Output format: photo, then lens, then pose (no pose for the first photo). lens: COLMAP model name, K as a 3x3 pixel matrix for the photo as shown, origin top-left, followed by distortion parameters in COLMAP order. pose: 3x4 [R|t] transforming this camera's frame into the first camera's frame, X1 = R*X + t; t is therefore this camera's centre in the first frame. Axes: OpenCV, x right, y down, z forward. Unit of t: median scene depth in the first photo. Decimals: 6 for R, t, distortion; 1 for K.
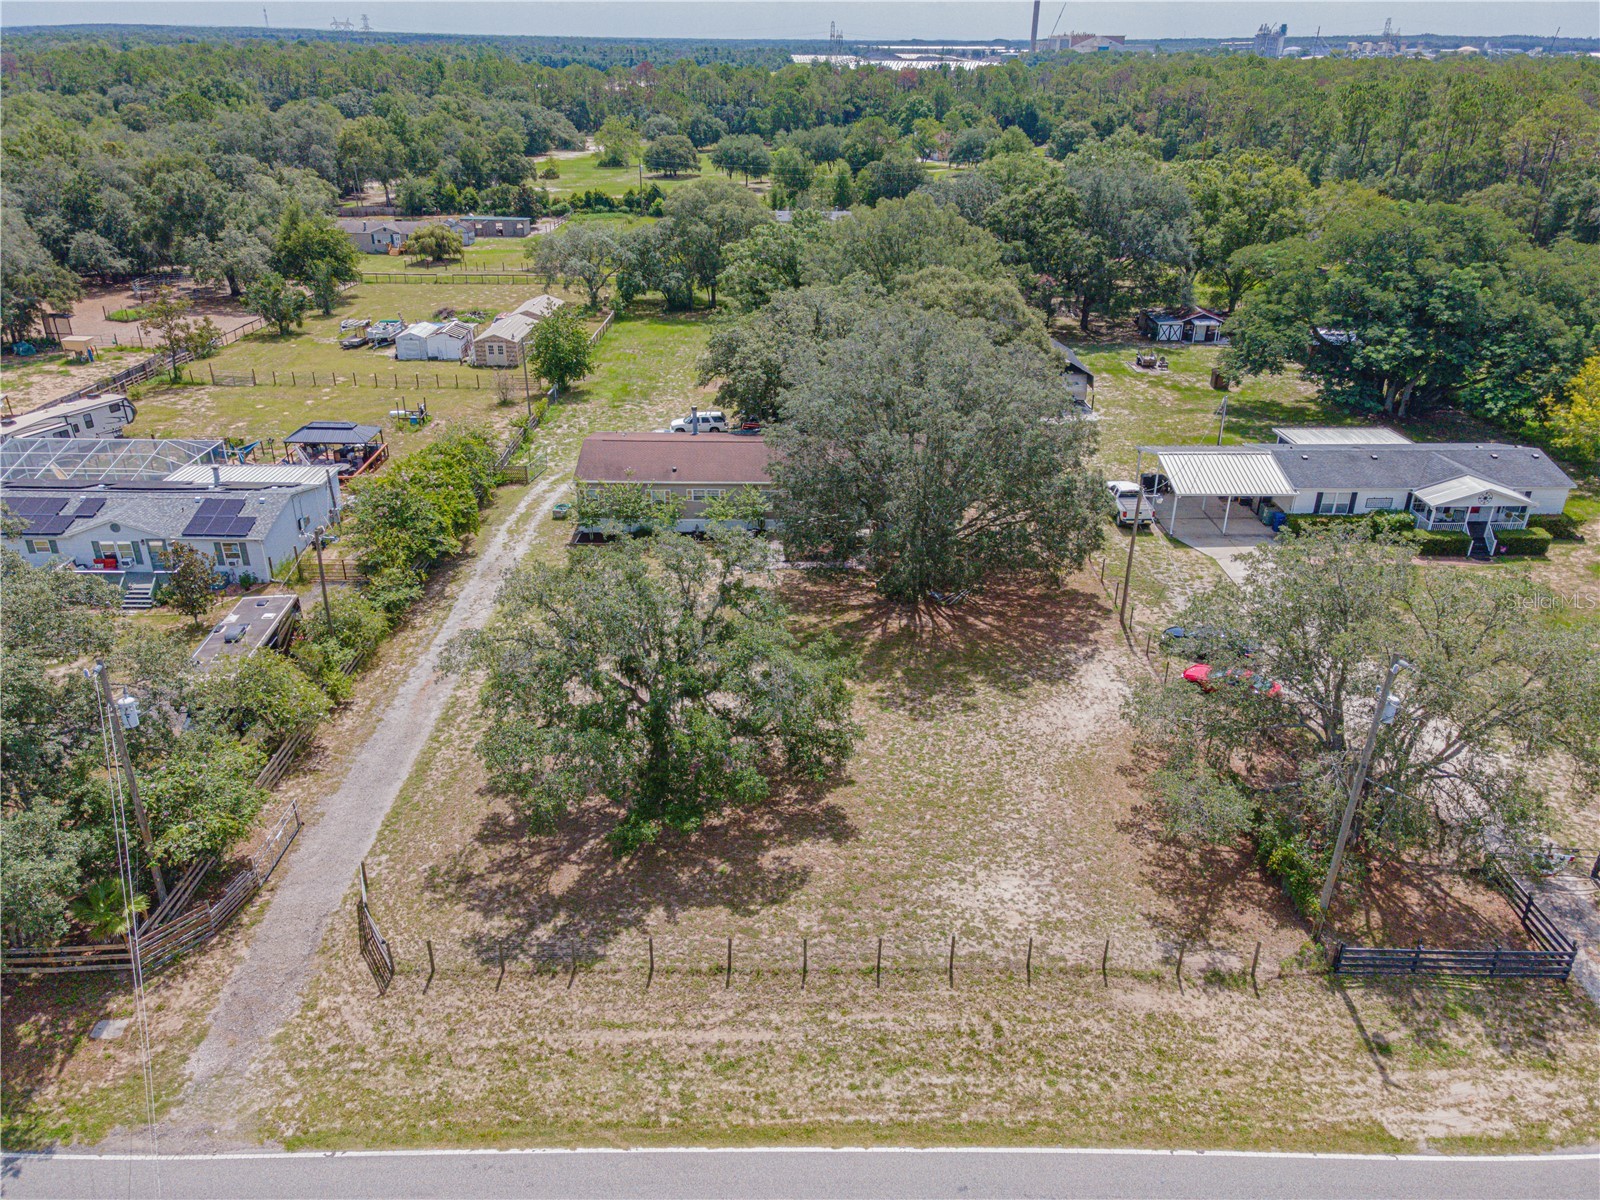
lens RADIAL K [[1163.1, 0, 795.4], [0, 1163.1, 598.1], [0, 0, 1]] dist [0.007687, 0.075004]
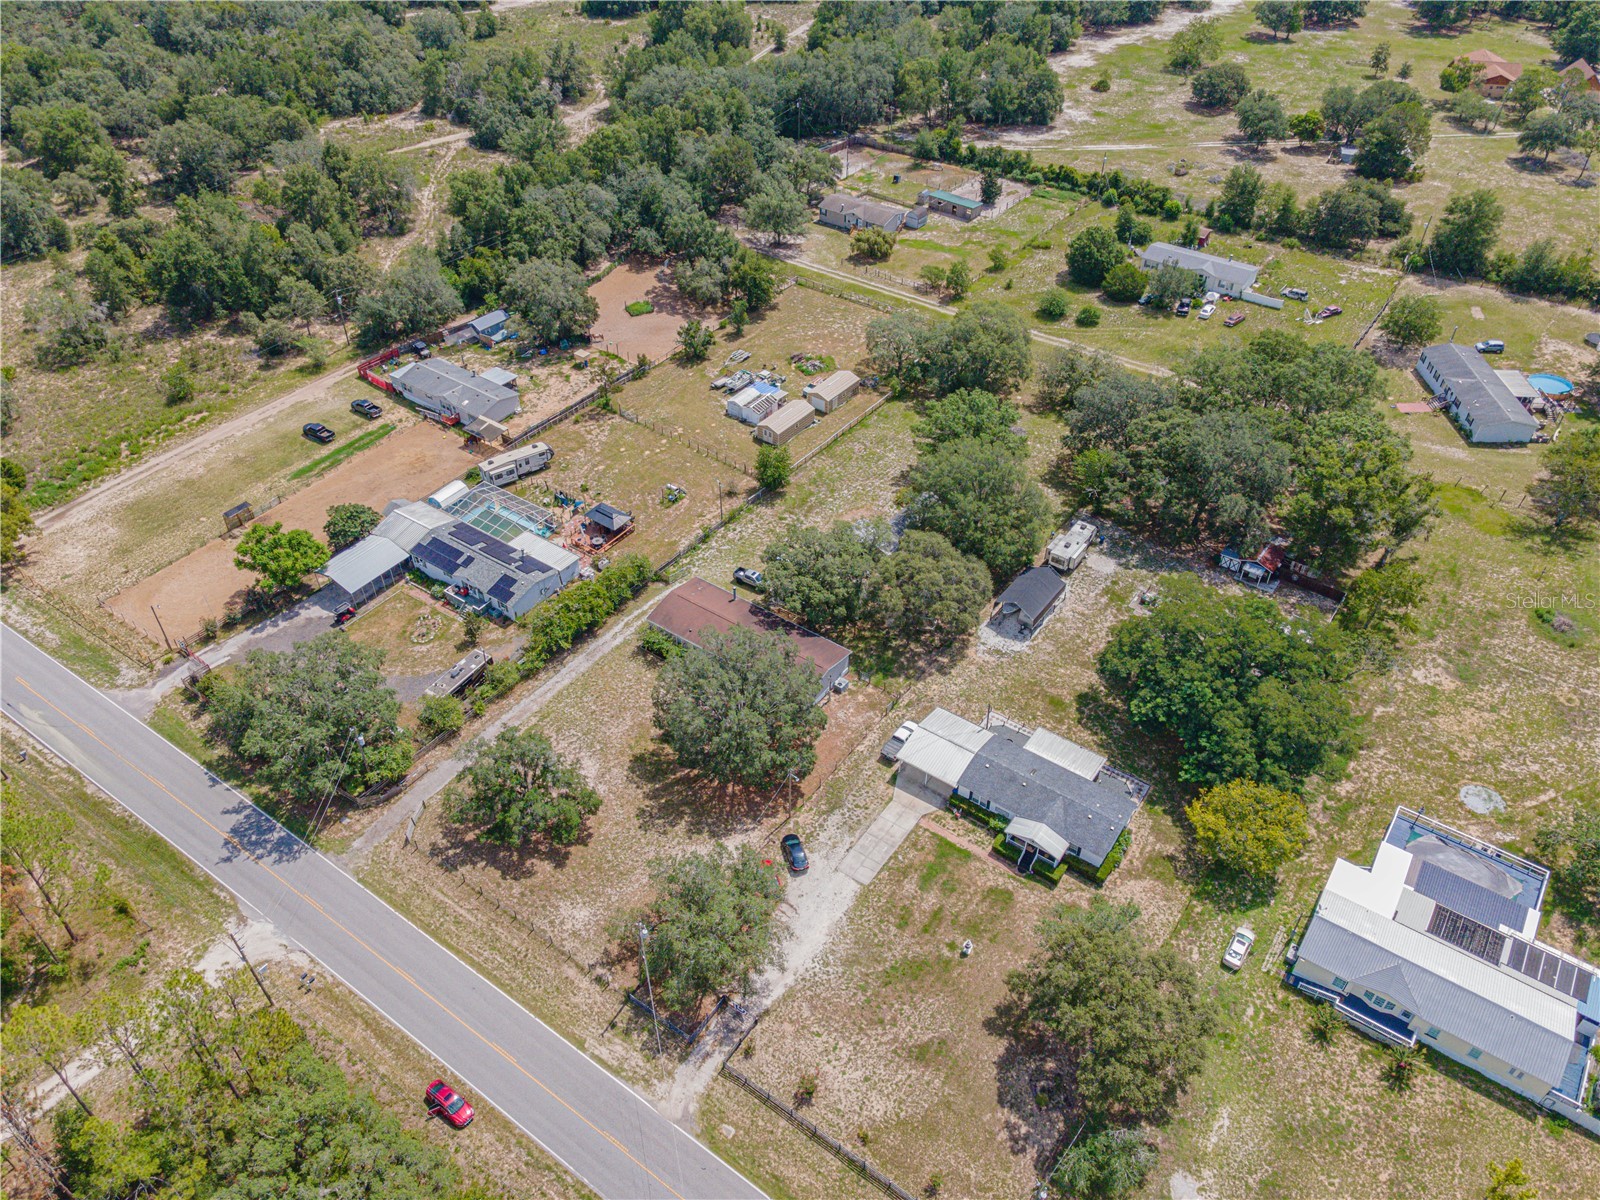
lens RADIAL K [[1165.0, 0, 794.4], [0, 1165.0, 589.7], [0, 0, 1]] dist [0.034989, 0.032919]
pose [[0.810930, 0.376290, -0.448105, 0.898479], [-0.247734, 0.914569, 0.319674, -0.851329], [0.530113, -0.148223, 0.834871, -0.540454]]
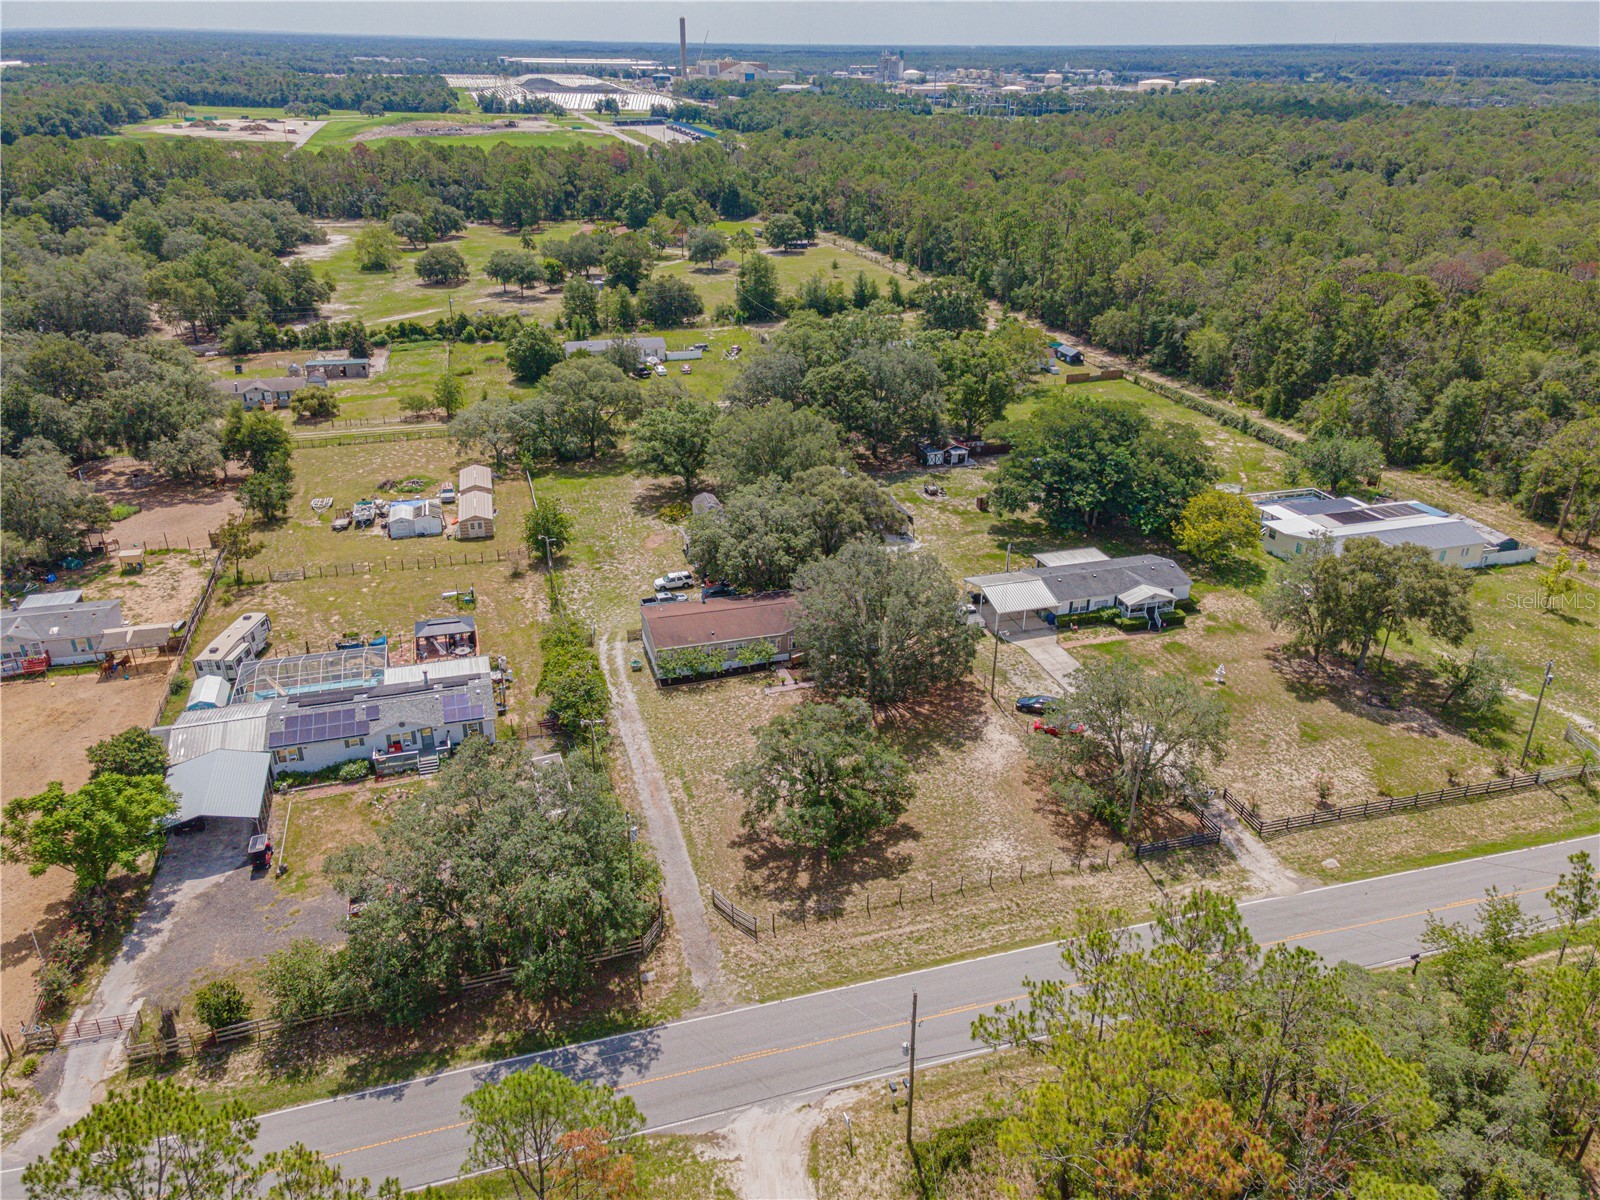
lens RADIAL K [[1154.7, 0, 795.1], [0, 1154.7, 605.3], [0, 0, 1]] dist [0.027163, 0.044782]
pose [[0.960572, -0.120193, 0.250708, -0.396834], [0.118256, 0.992721, 0.022835, -0.174716], [-0.251627, 0.007713, 0.967793, -0.597990]]
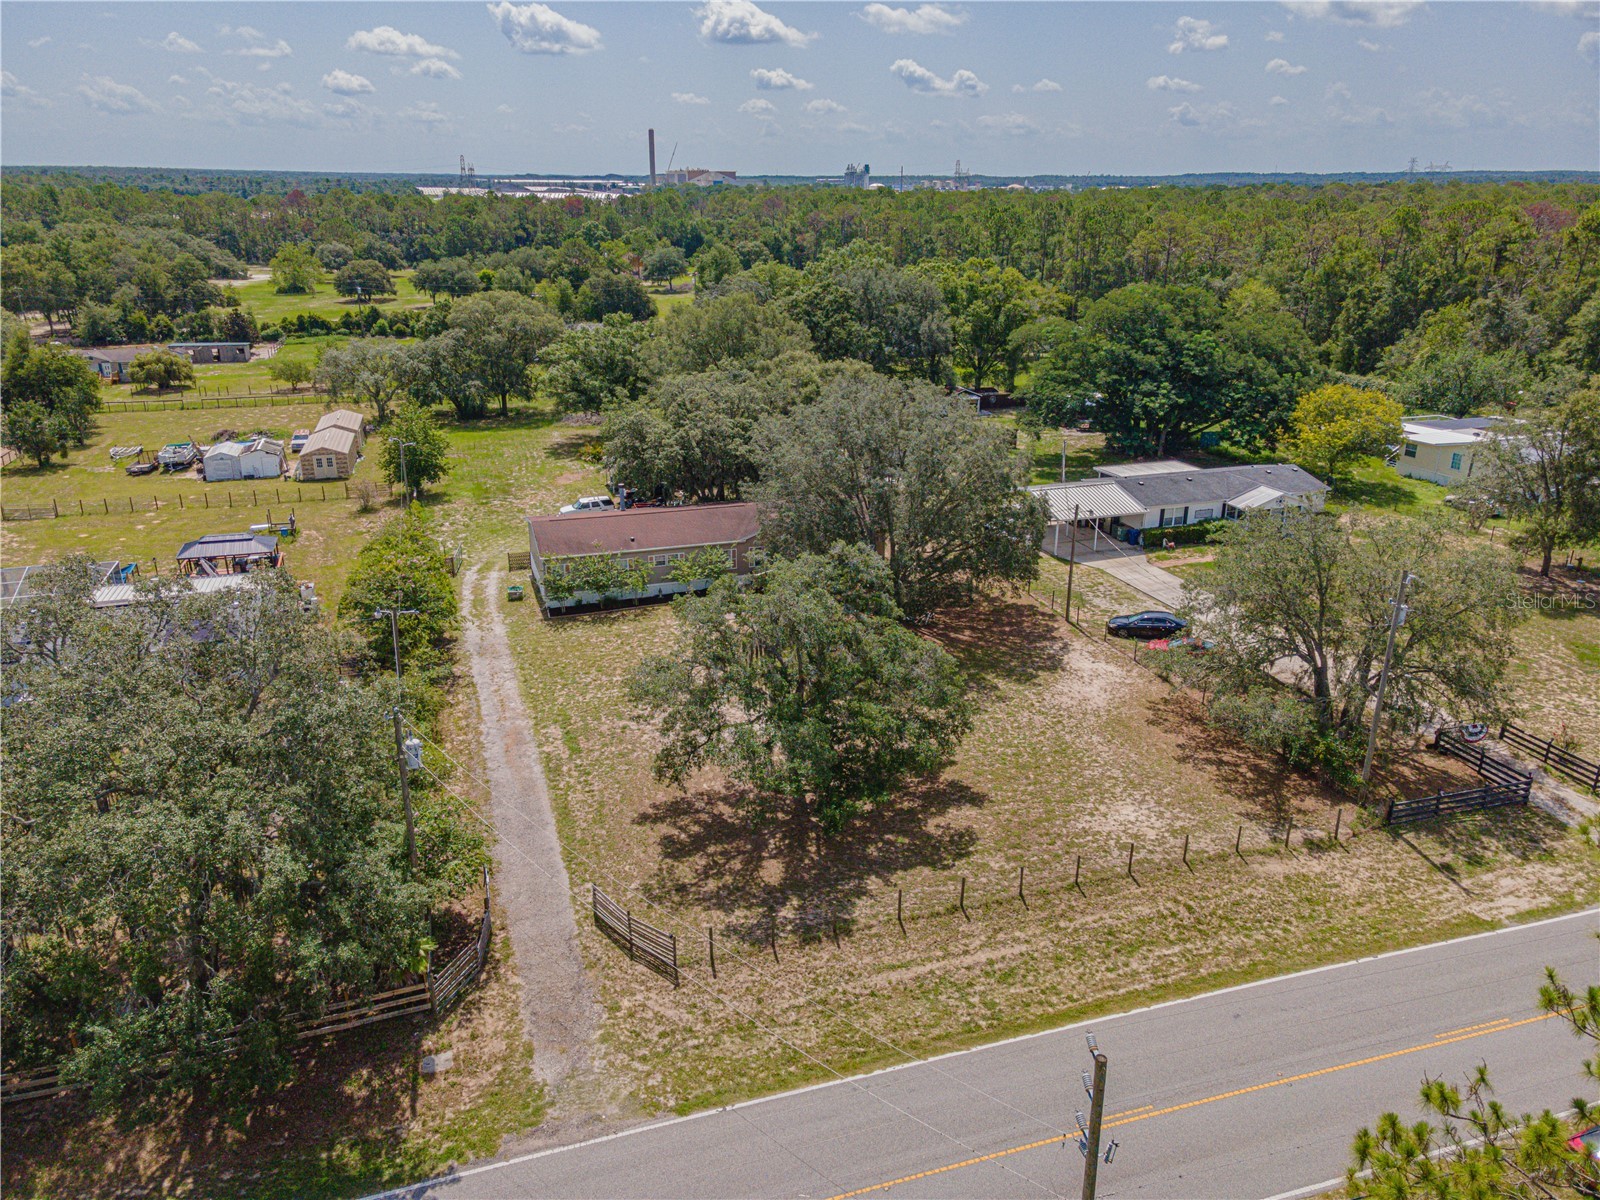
lens RADIAL K [[1163.1, 0, 795.4], [0, 1163.1, 598.1], [0, 0, 1]] dist [0.007687, 0.075004]
pose [[0.953076, -0.106577, 0.283352, -0.270382], [0.133567, 0.987993, -0.077648, 0.044742], [-0.271674, 0.111851, 0.955867, -0.048227]]
